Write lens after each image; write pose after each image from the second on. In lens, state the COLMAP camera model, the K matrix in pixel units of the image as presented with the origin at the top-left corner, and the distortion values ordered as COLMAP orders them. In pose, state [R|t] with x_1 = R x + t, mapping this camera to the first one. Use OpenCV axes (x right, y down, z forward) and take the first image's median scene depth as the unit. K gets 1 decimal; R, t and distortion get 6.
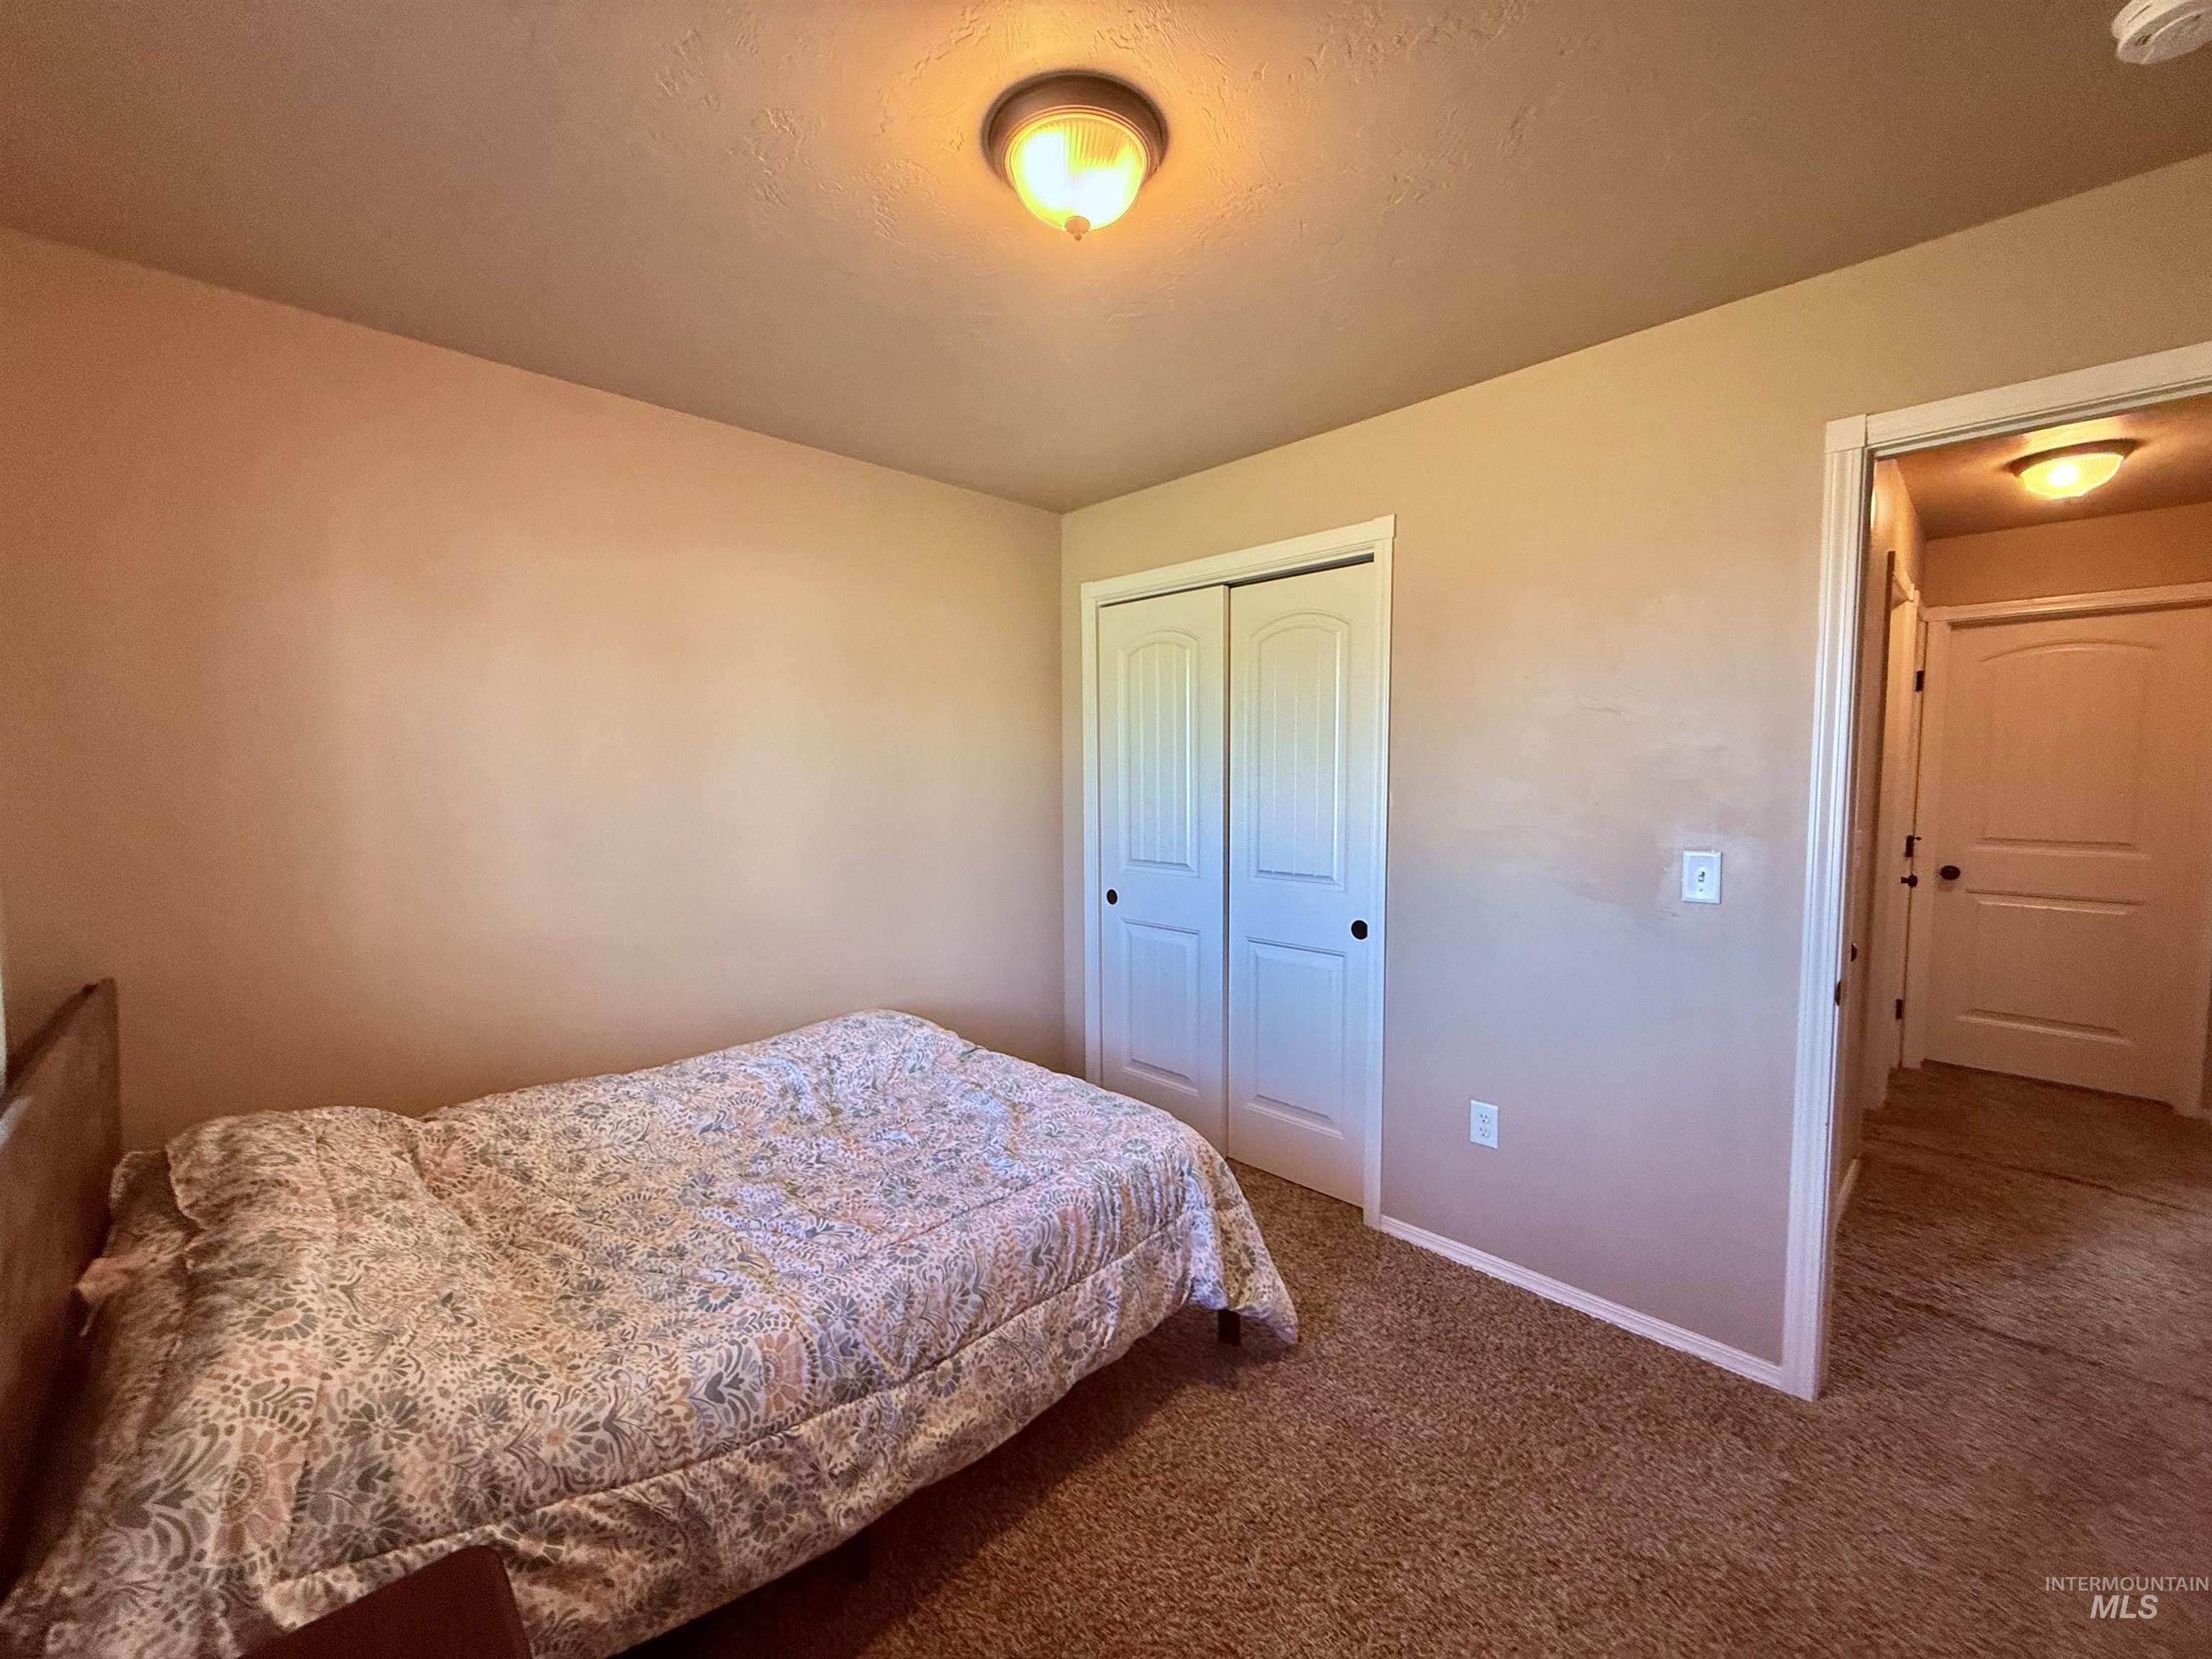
lens RADIAL K [[886.2, 0, 1092.2], [0, 886.2, 846.2], [0, 0, 1]] dist [-0.001597, 0.000133]
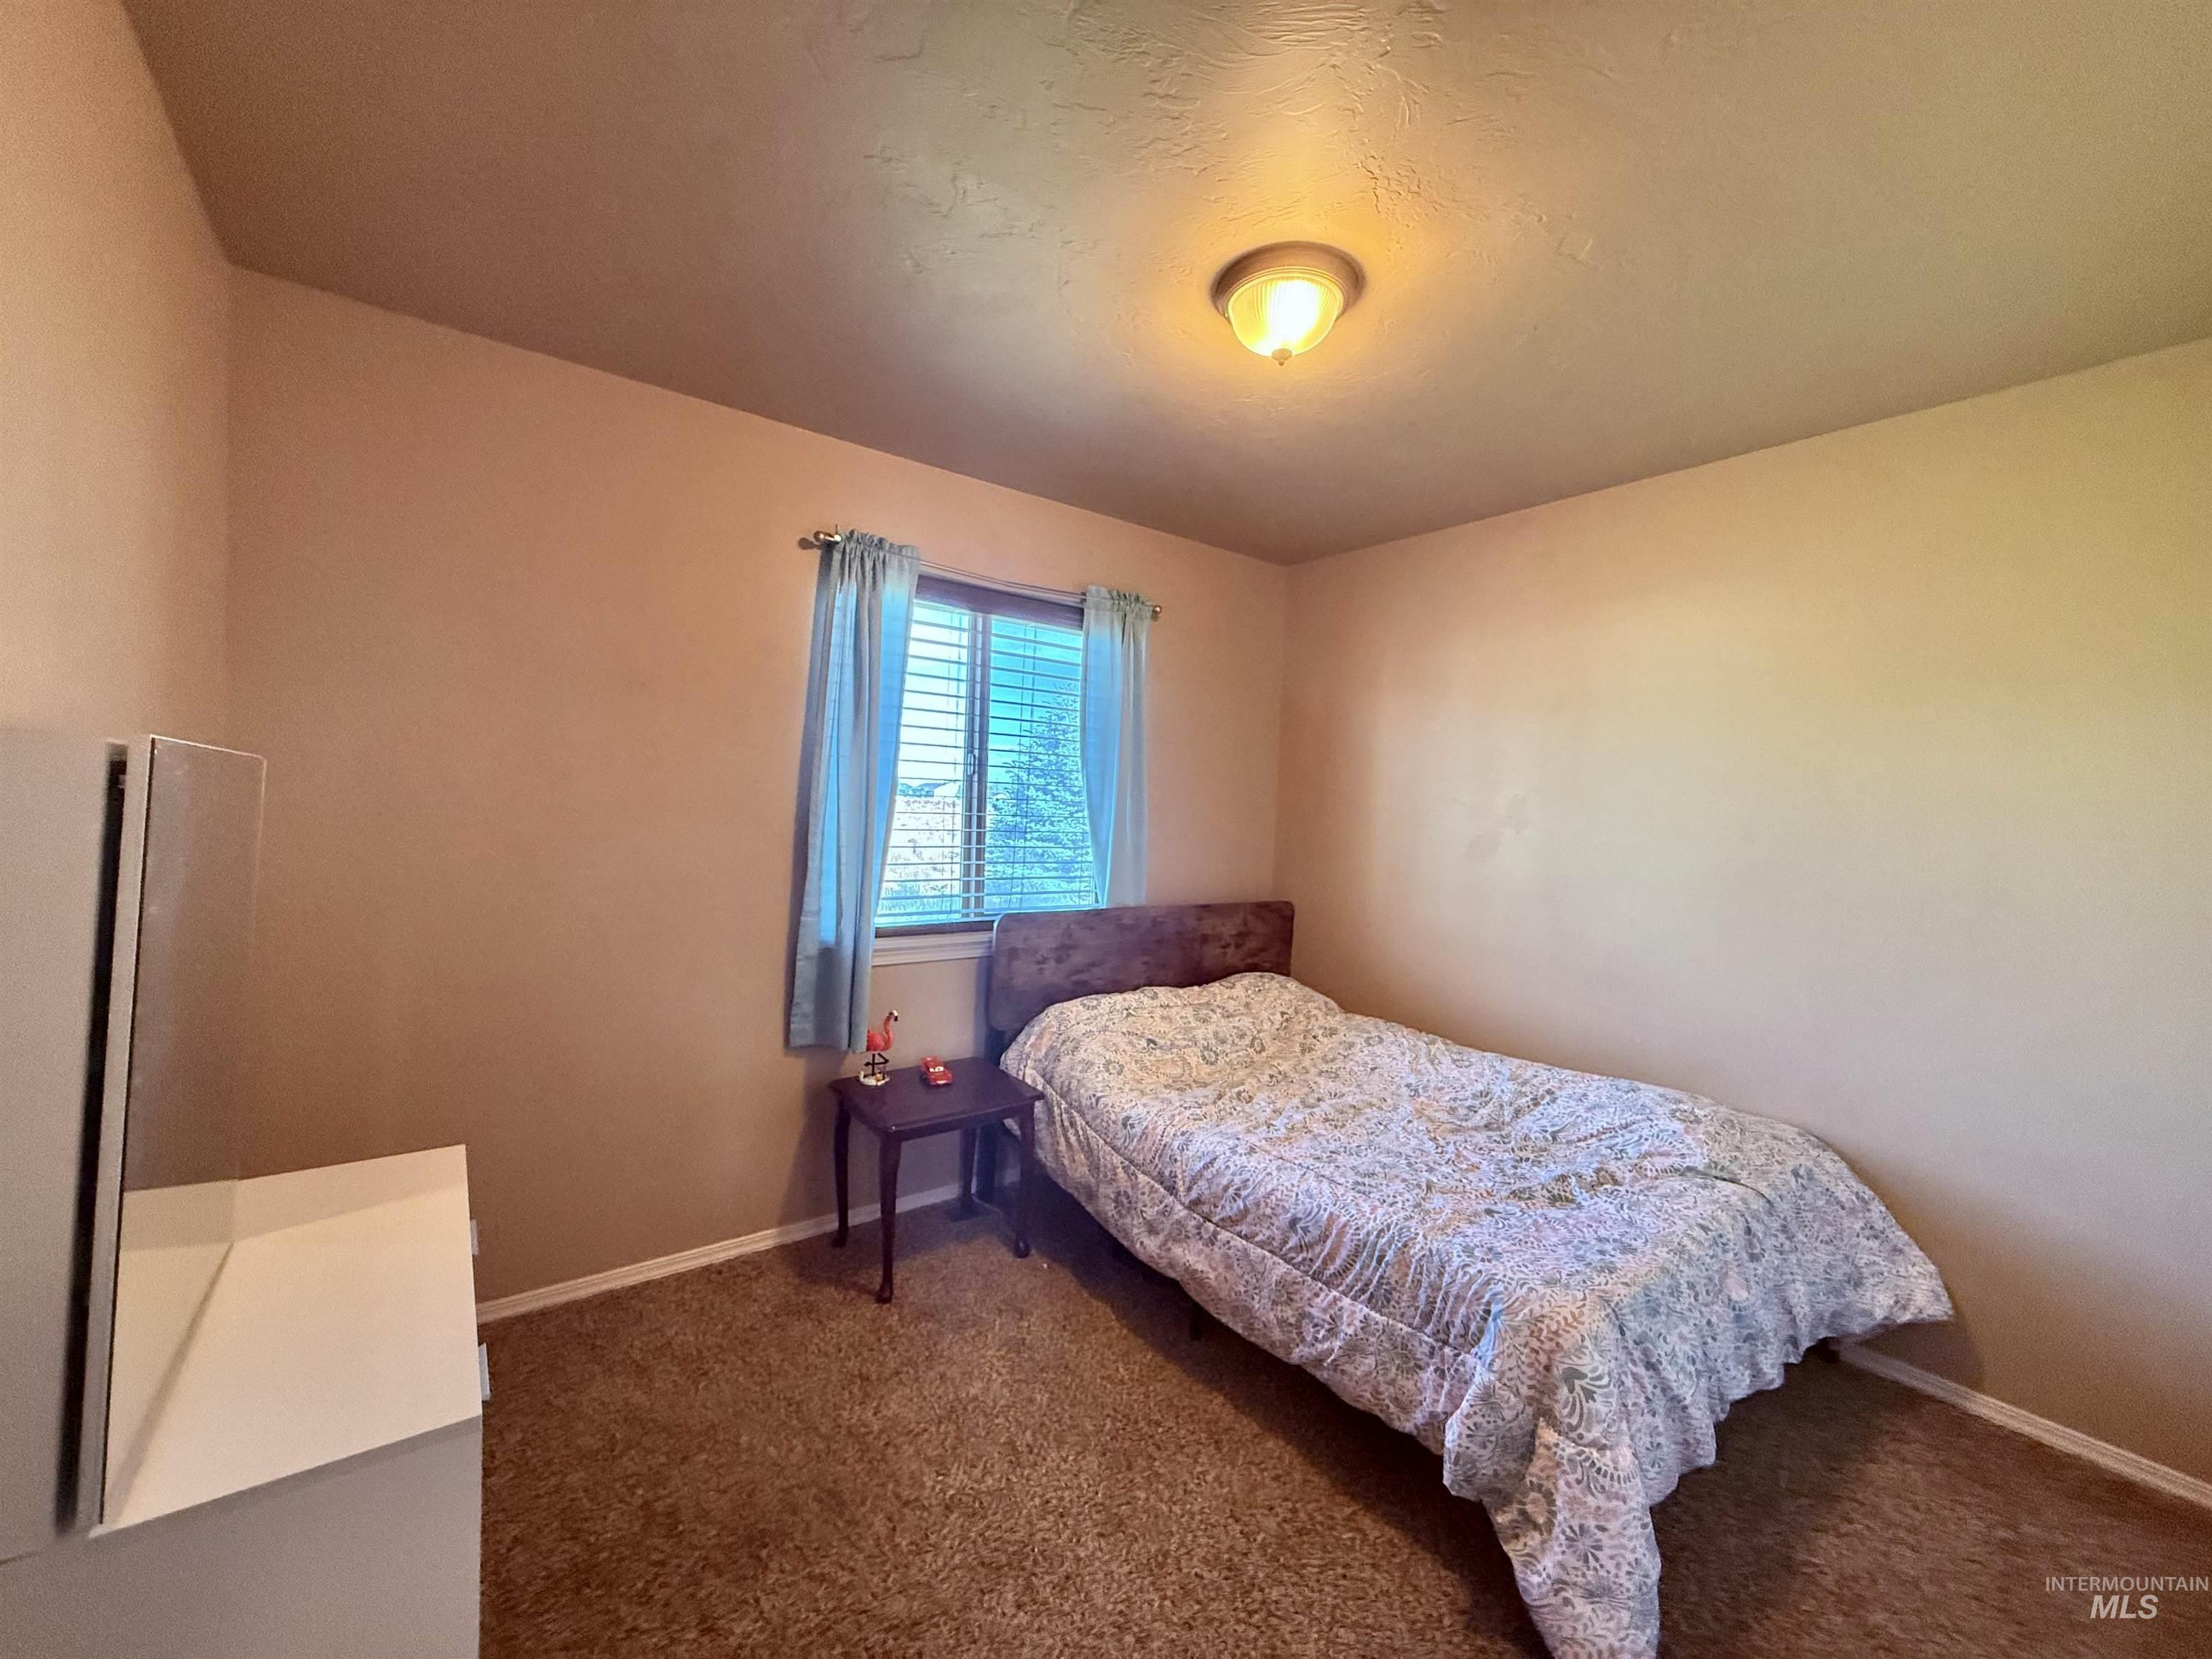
lens RADIAL K [[886.2, 0, 1101.5], [0, 886.2, 822.2], [0, 0, 1]] dist [-0.001597, 0.000133]
pose [[-0.120629, 0.032860, -0.992154, 1.192344], [-0.113278, 0.992468, 0.046643, -0.085320], [0.986213, 0.118016, -0.115998, 0.906039]]
